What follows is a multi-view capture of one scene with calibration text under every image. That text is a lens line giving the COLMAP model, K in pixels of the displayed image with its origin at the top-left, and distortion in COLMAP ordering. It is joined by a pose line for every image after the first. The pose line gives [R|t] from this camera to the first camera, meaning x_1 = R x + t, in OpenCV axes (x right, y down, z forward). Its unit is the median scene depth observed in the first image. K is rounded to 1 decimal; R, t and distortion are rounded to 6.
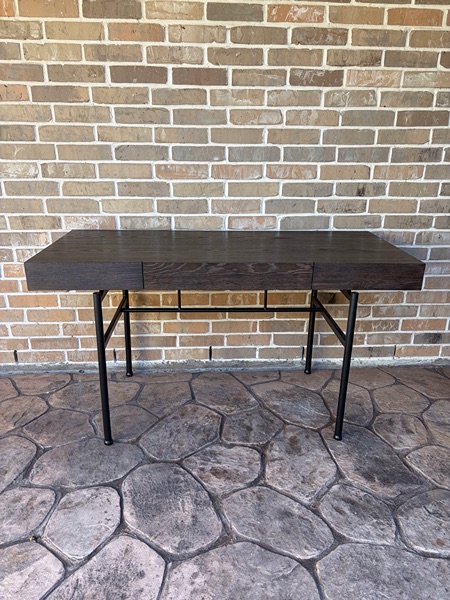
lens RADIAL K [[452.4, 0, 226.7], [0, 452.4, 300.0], [0, 0, 1]] dist [0.029557, -0.048755]
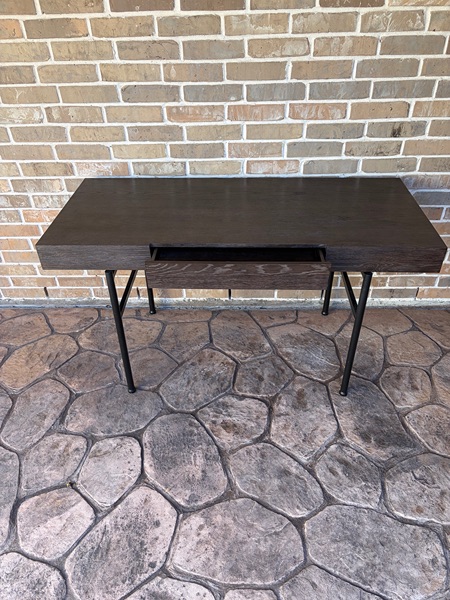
lens RADIAL K [[452.4, 0, 226.3], [0, 452.4, 300.8], [0, 0, 1]] dist [0.029557, -0.048755]
pose [[0.996058, 0.026378, -0.084690, 0.052590], [0.000336, 0.953634, 0.300970, -0.208444], [0.088702, -0.299812, 0.949866, 0.029399]]
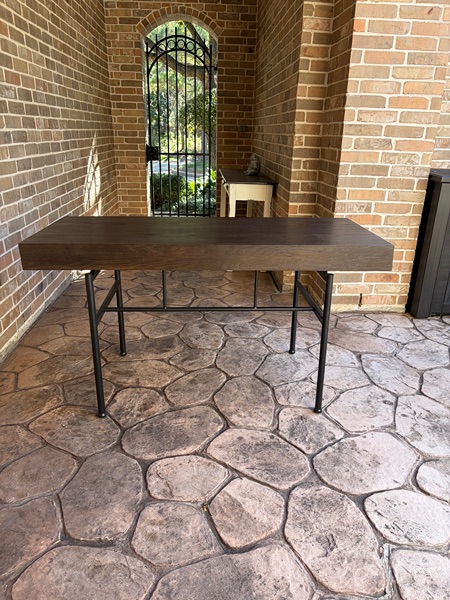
lens RADIAL K [[452.4, 0, 227.5], [0, 452.4, 302.0], [0, 0, 1]] dist [0.029557, -0.048755]
pose [[0.002516, -0.367343, 0.930082, -0.871300], [0.317966, 0.882109, 0.347536, -0.182715], [-0.948099, 0.294860, 0.119022, 0.473480]]
